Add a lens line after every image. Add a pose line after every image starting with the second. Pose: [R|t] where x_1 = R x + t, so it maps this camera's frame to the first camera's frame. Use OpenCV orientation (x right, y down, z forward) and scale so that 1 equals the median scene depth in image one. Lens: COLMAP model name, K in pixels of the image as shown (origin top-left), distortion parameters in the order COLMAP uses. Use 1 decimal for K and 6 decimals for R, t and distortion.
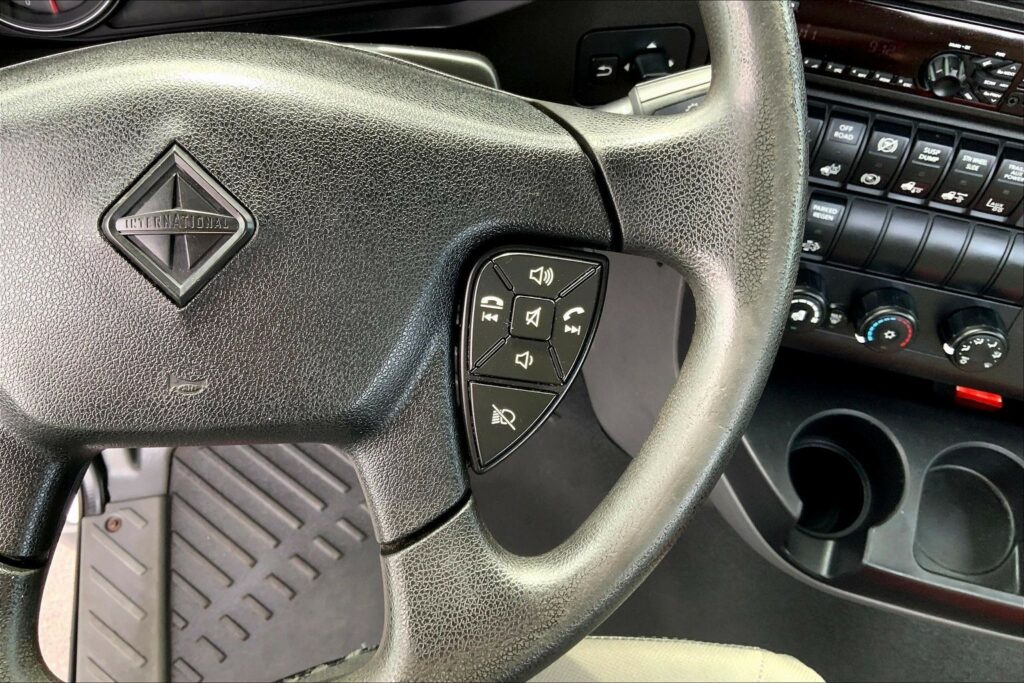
lens RADIAL K [[866.4, 0, 507.4], [0, 866.4, 345.0], [0, 0, 1]] dist [0.073569, -0.135949]
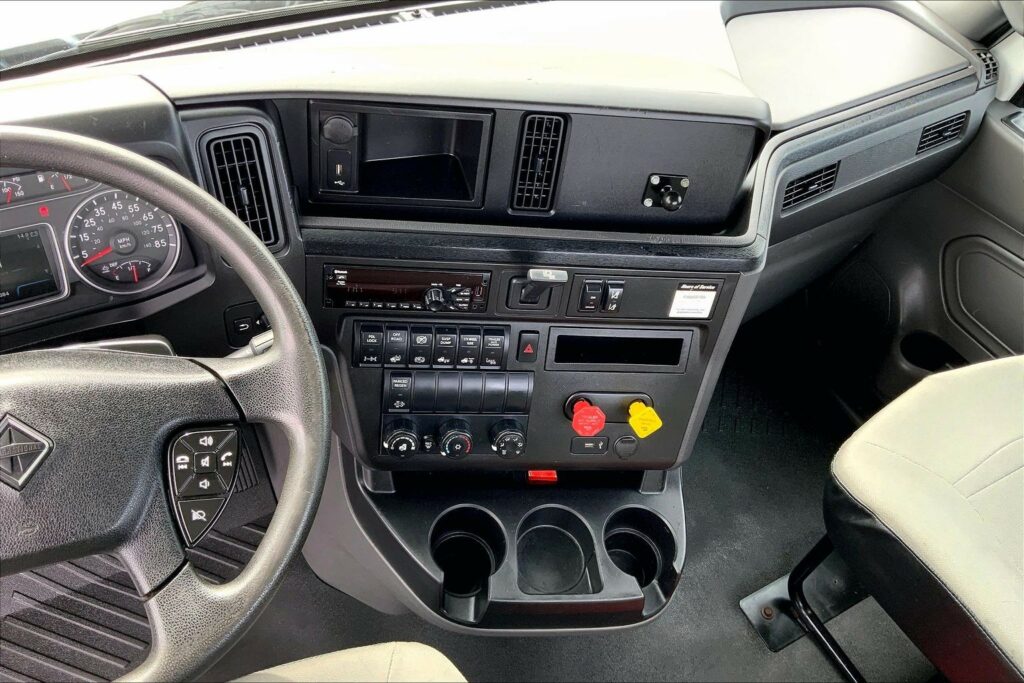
lens RADIAL K [[851.6, 0, 508.7], [0, 851.6, 341.6], [0, 0, 1]] dist [0.134171, -0.273415]
pose [[0.932433, -0.173043, 0.317214, 0.075610], [0.240937, 0.951978, -0.188909, 0.191809], [-0.269292, 0.252573, 0.929349, -0.867286]]
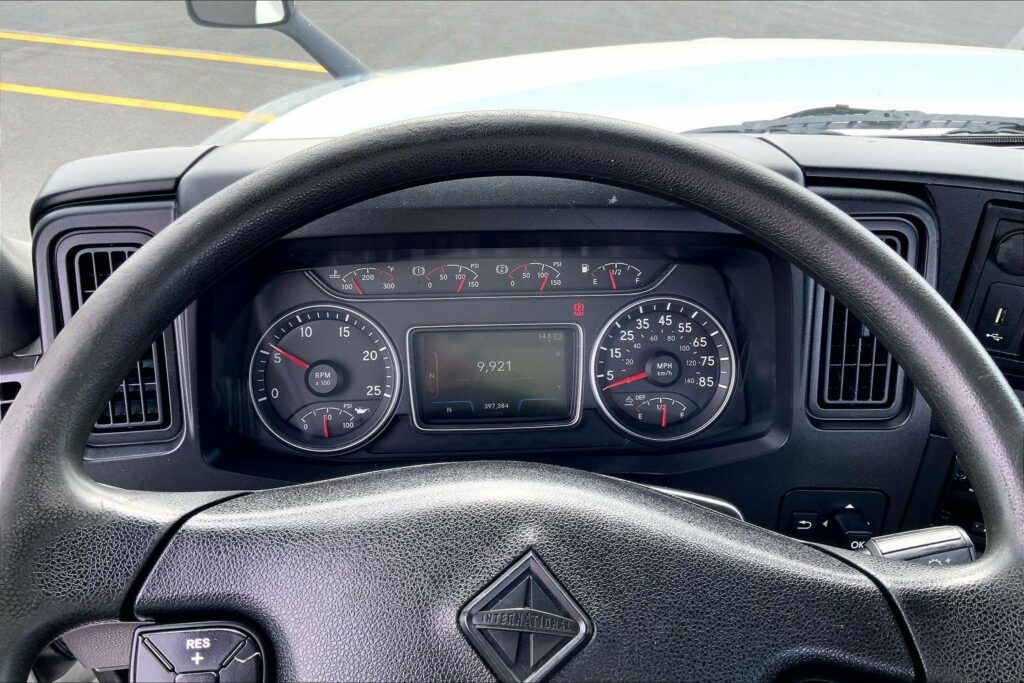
lens RADIAL K [[858.8, 0, 512.0], [0, 858.8, 341.5], [0, 0, 1]] dist [0.078044, -0.149249]
pose [[0.993844, 0.063288, -0.090935, -0.216294], [-0.099488, 0.870973, -0.481153, 0.053958], [0.048751, 0.487238, 0.871907, -0.084309]]
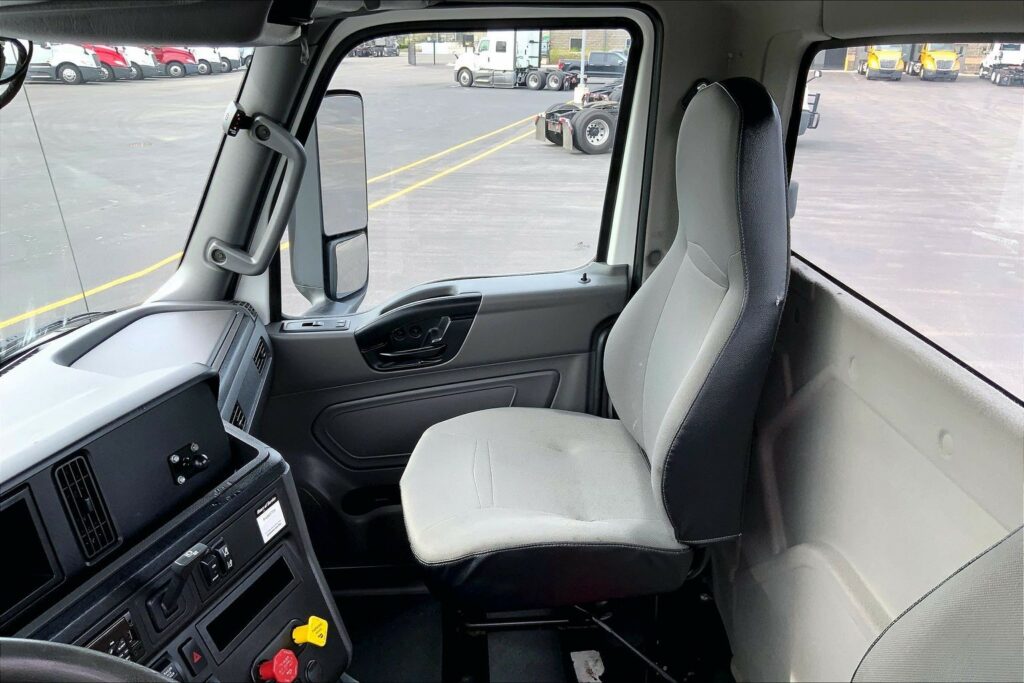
lens RADIAL K [[866.4, 0, 507.4], [0, 866.4, 345.0], [0, 0, 1]] dist [0.073569, -0.135949]
pose [[0.113131, -0.363202, 0.924817, -0.939168], [0.900853, 0.430134, 0.058727, 0.032034], [-0.419125, 0.826480, 0.375853, -0.618902]]
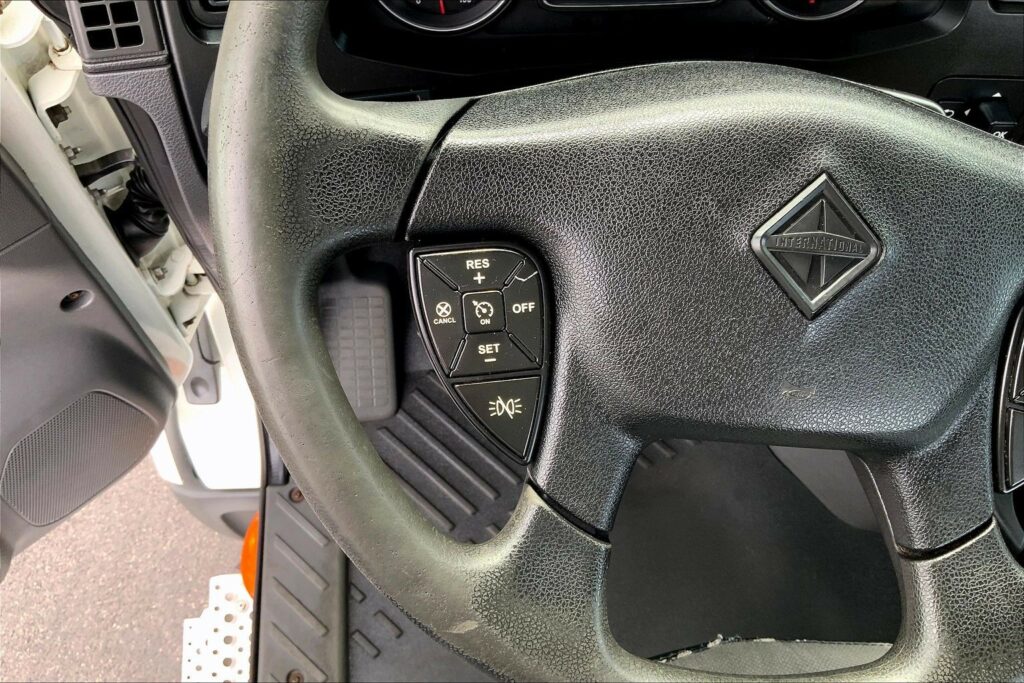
lens RADIAL K [[858.8, 0, 512.0], [0, 858.8, 341.5], [0, 0, 1]] dist [0.078044, -0.149249]
pose [[0.996261, 0.086385, 0.001083, -0.512011], [-0.086379, 0.996252, -0.004478, 0.014146], [-0.001465, 0.004368, 0.999989, -0.061993]]
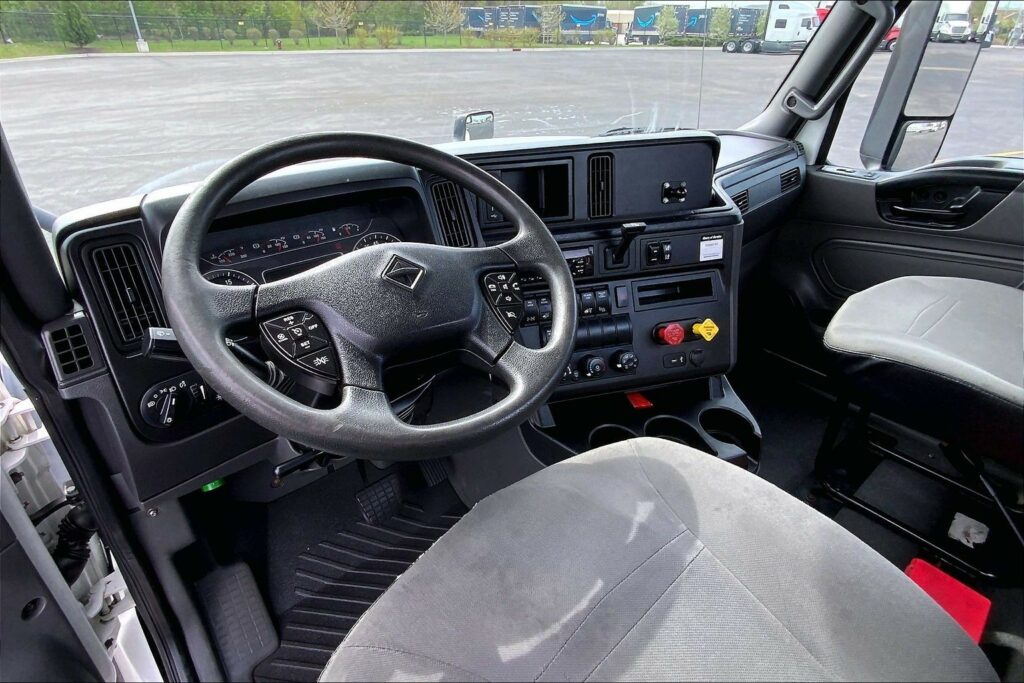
lens RADIAL K [[539.2, 0, 486.1], [0, 539.2, 314.0], [0, 0, 1]] dist [0.003267, -0.000414]
pose [[0.877639, -0.250503, 0.408653, -0.652737], [0.443555, 0.747602, -0.494317, 0.745692], [-0.181682, 0.615092, 0.767237, -0.327165]]
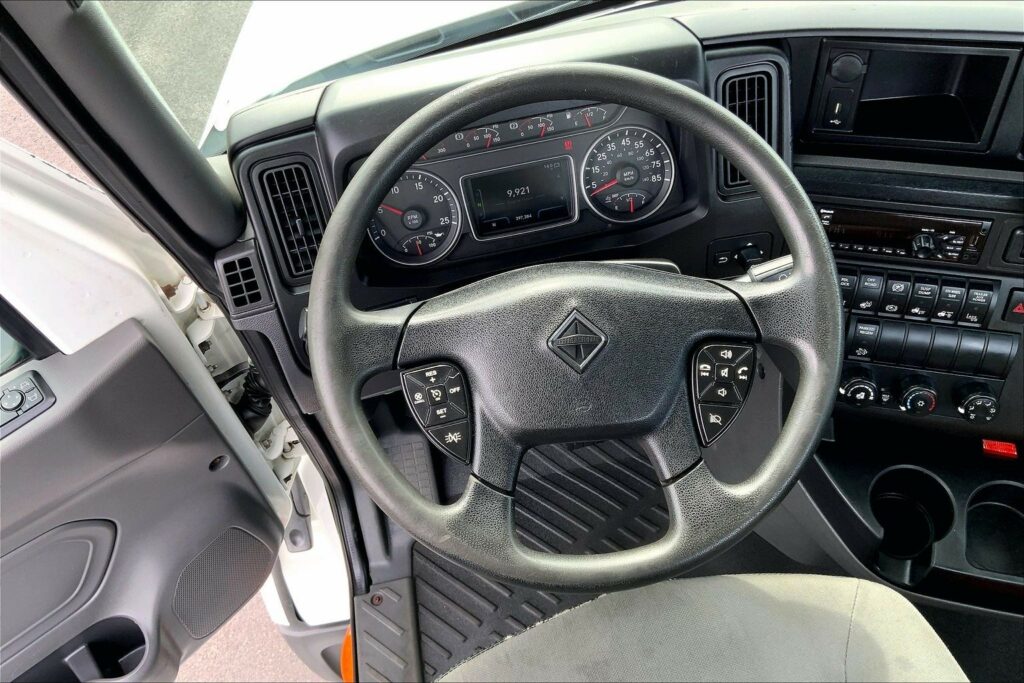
lens RADIAL K [[851.6, 0, 508.7], [0, 851.6, 341.6], [0, 0, 1]] dist [0.134171, -0.273415]
pose [[0.994190, -0.076138, -0.076083, -0.264230], [0.059144, 0.977002, -0.204864, 0.234701], [0.089931, 0.199174, 0.975829, -0.925408]]
